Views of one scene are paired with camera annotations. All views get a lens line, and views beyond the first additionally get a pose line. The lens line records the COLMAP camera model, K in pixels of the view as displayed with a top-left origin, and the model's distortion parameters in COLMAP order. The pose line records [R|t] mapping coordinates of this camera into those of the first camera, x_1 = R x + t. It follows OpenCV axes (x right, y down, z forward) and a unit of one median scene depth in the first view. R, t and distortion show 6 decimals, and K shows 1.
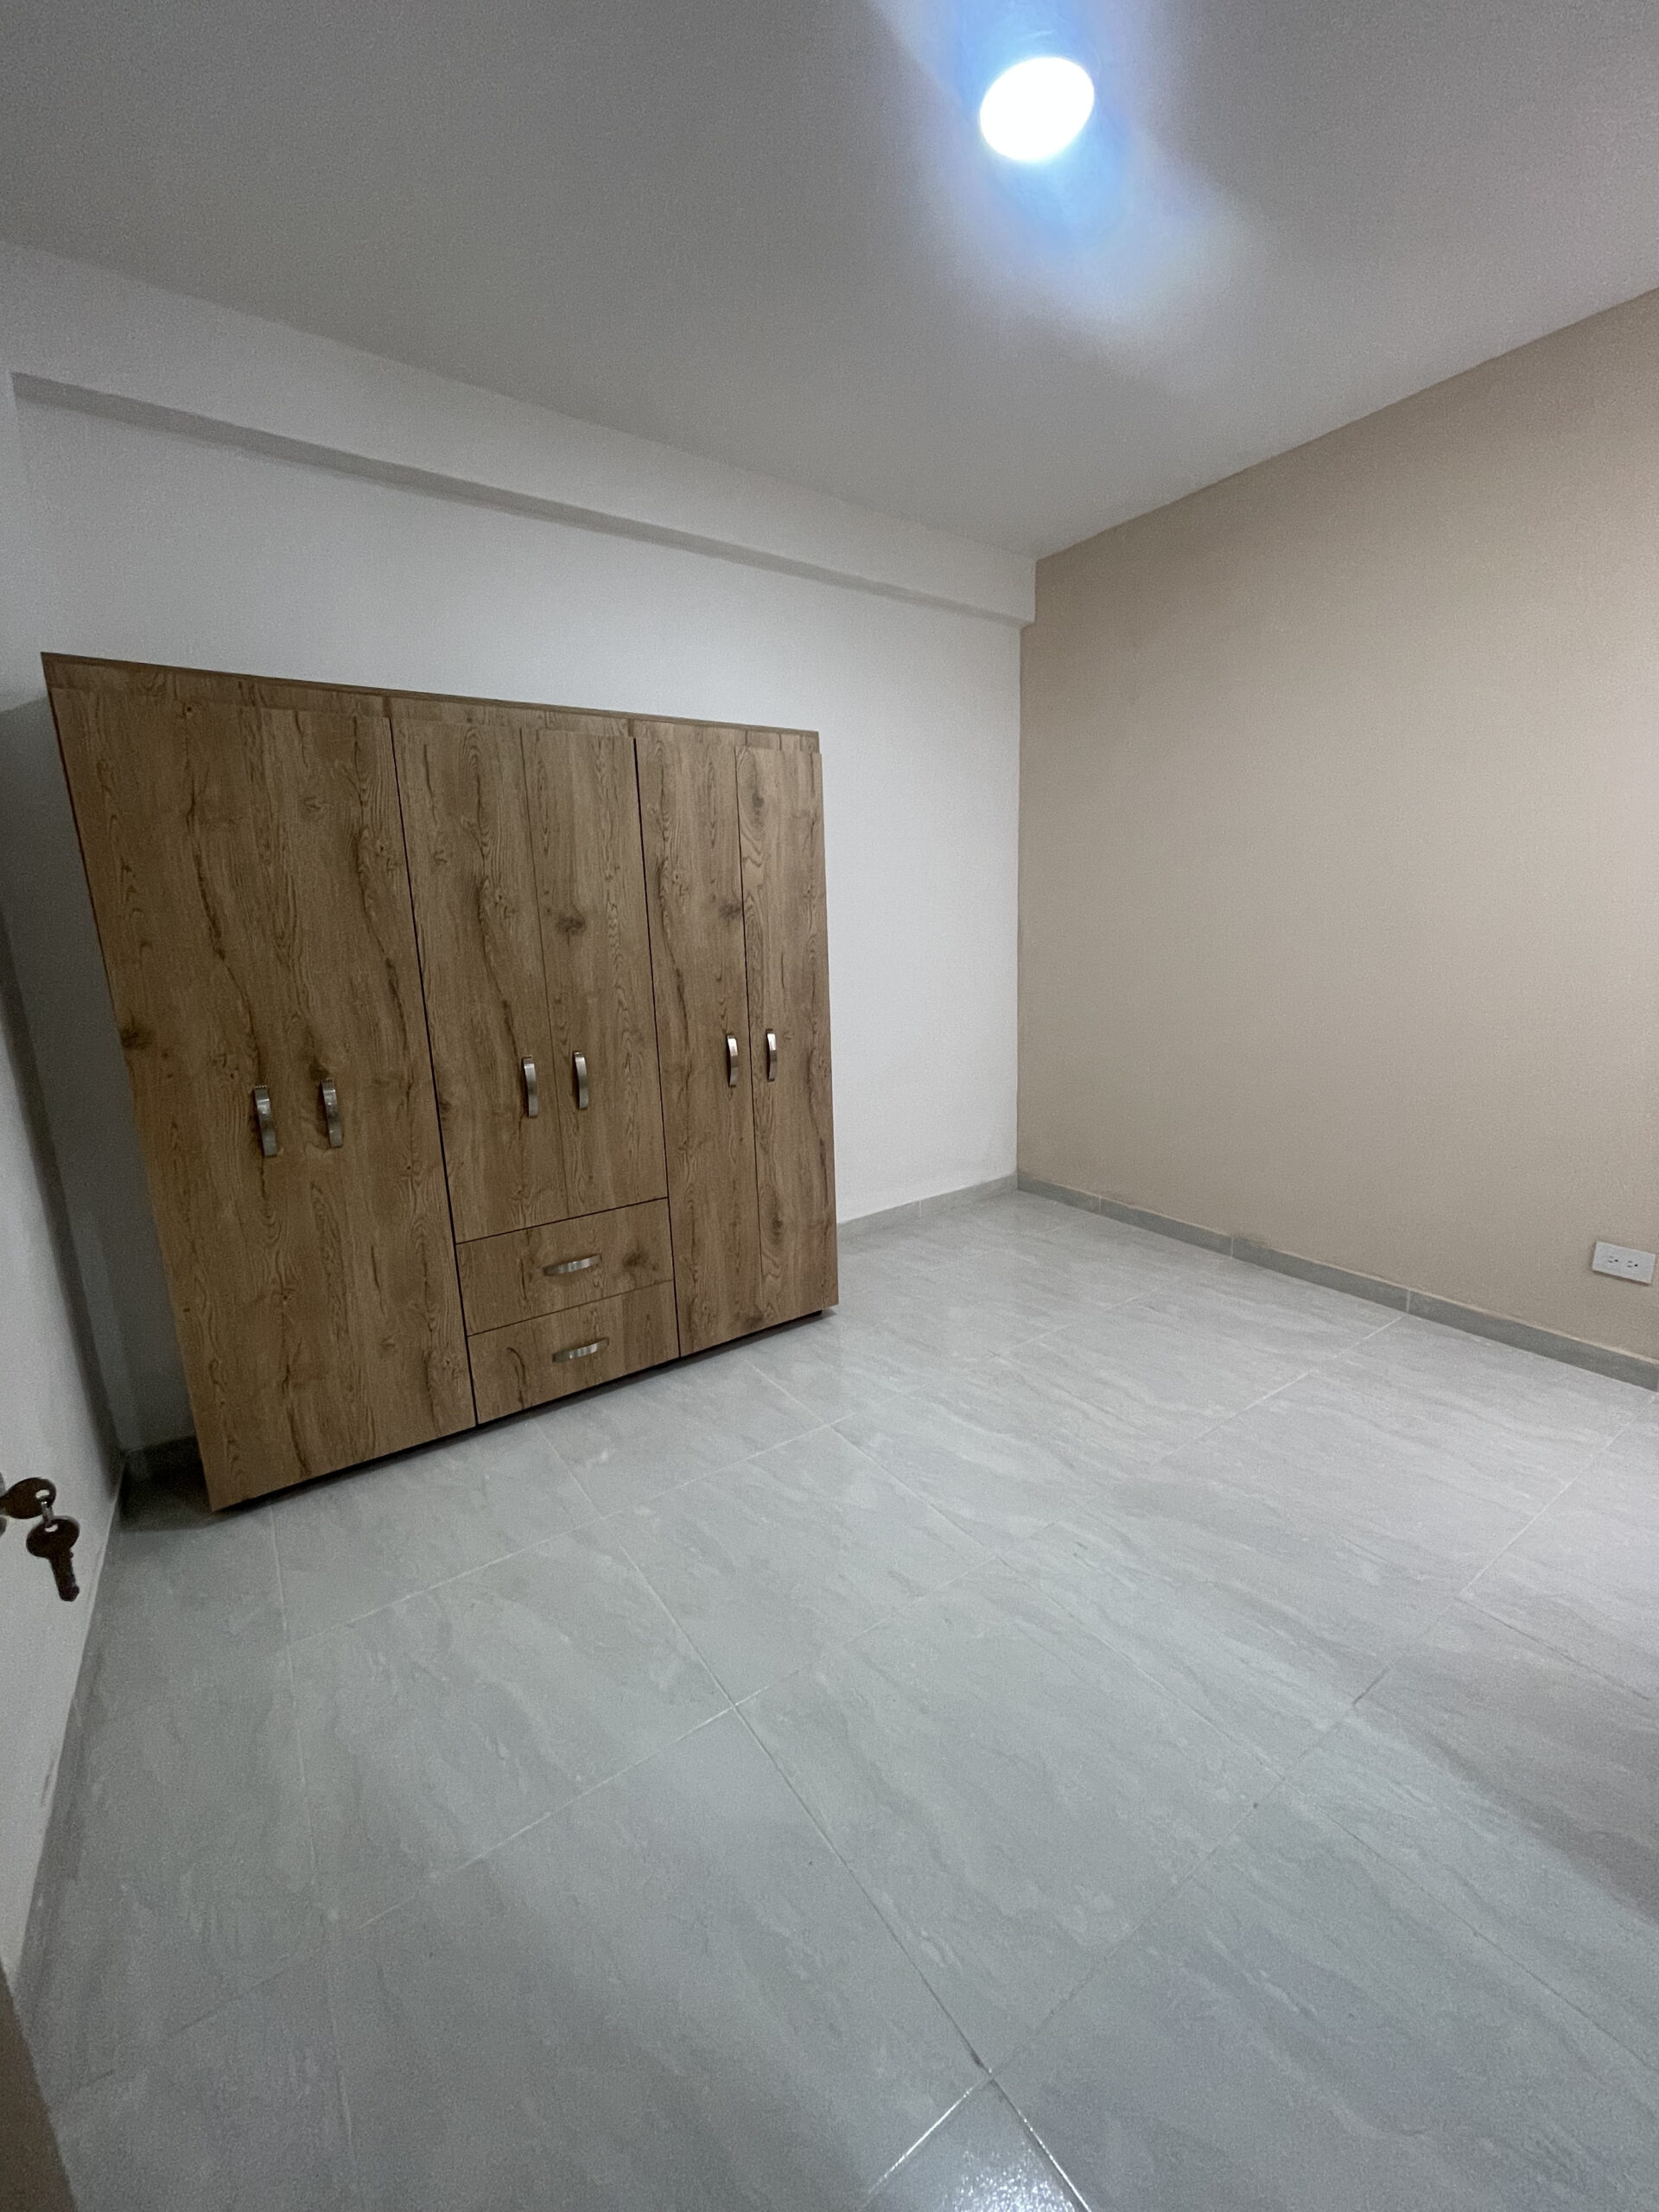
lens RADIAL K [[895.2, 0, 847.6], [0, 895.2, 1099.3], [0, 0, 1]] dist [-0.002662, -0.000216]
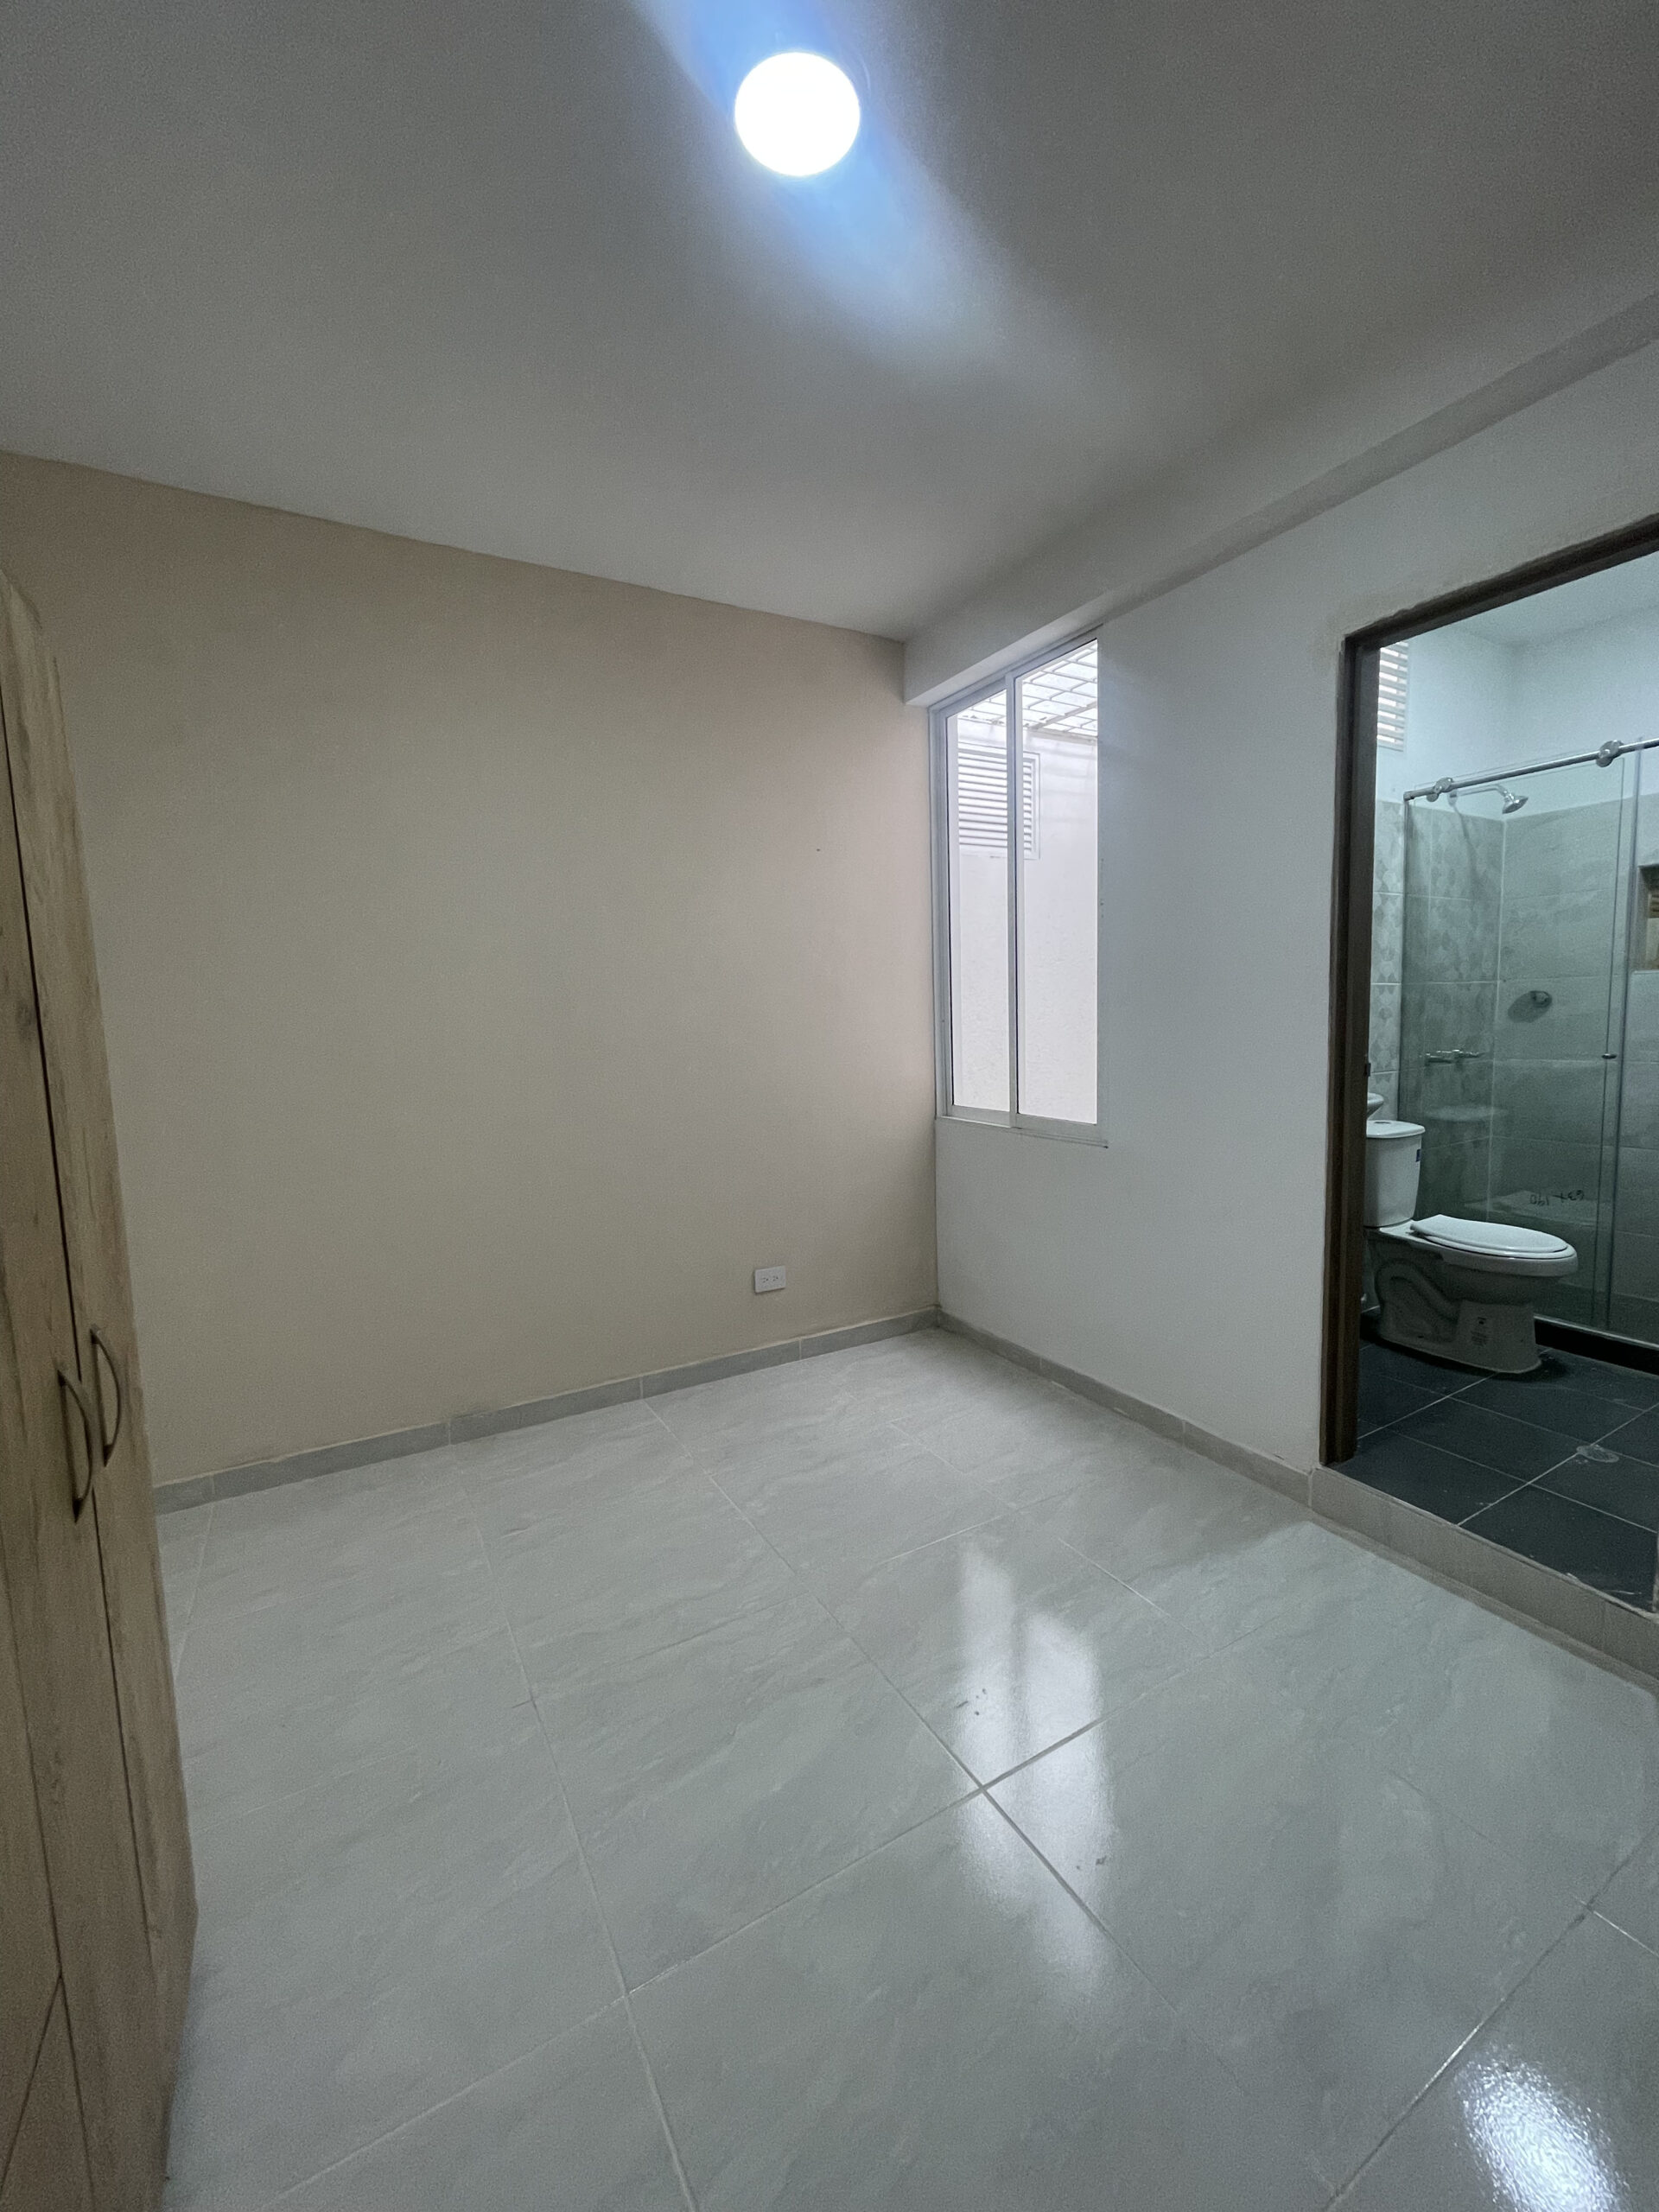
lens RADIAL K [[895.2, 0, 847.6], [0, 895.2, 1099.3], [0, 0, 1]] dist [-0.002662, -0.000216]
pose [[0.081521, -0.067743, 0.994367, -0.426882], [0.225069, 0.973167, 0.047847, -0.113631], [-0.970926, 0.219901, 0.094580, 0.642058]]
